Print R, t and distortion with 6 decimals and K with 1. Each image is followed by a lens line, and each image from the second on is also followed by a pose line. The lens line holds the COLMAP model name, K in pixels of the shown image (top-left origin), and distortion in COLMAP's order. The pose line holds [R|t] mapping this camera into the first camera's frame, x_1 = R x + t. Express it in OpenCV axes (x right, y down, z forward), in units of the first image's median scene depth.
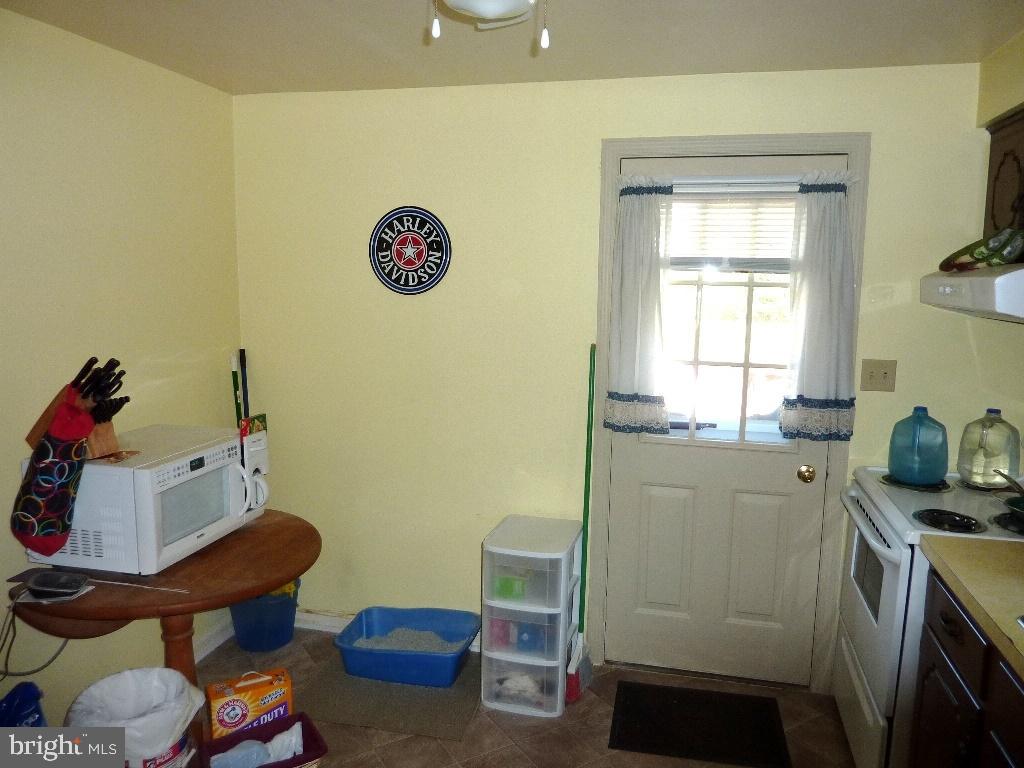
lens RADIAL K [[771.1, 0, 512.0], [0, 771.1, 384.0], [0, 0, 1]] dist [-0.032508, 0.003067]
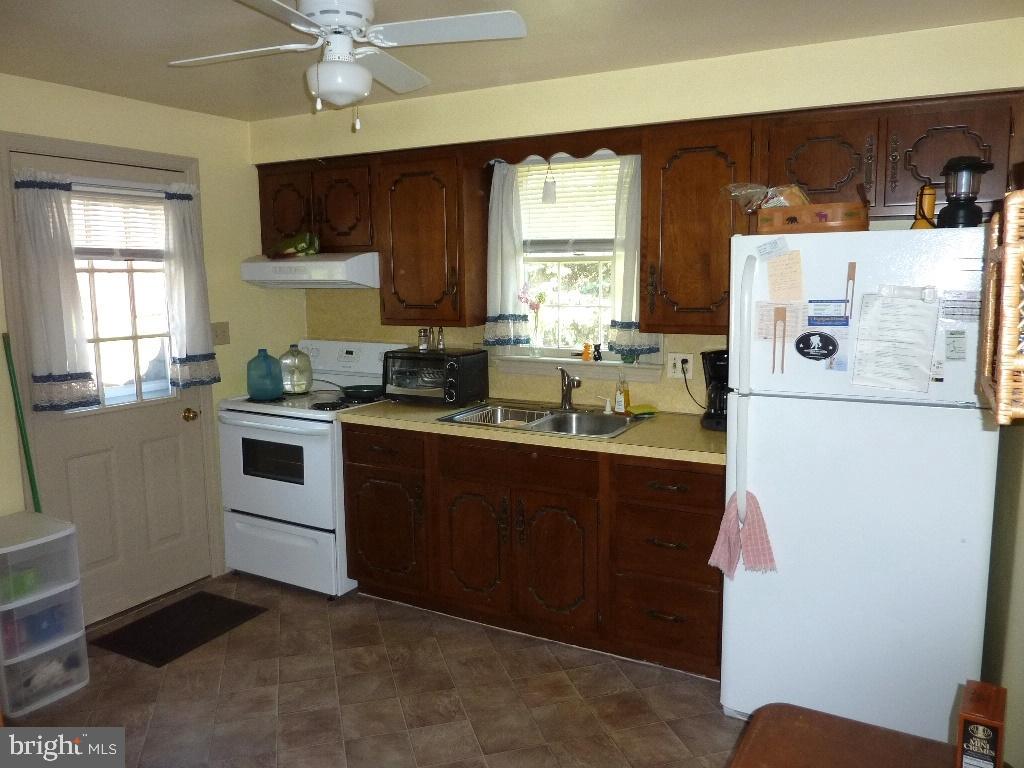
lens RADIAL K [[771.1, 0, 512.0], [0, 771.1, 384.0], [0, 0, 1]] dist [-0.032508, 0.003067]
pose [[0.261056, -0.154519, 0.952876, -0.728462], [0.142384, 0.982472, 0.120310, -0.013343], [-0.954765, 0.104267, 0.278482, 0.108540]]
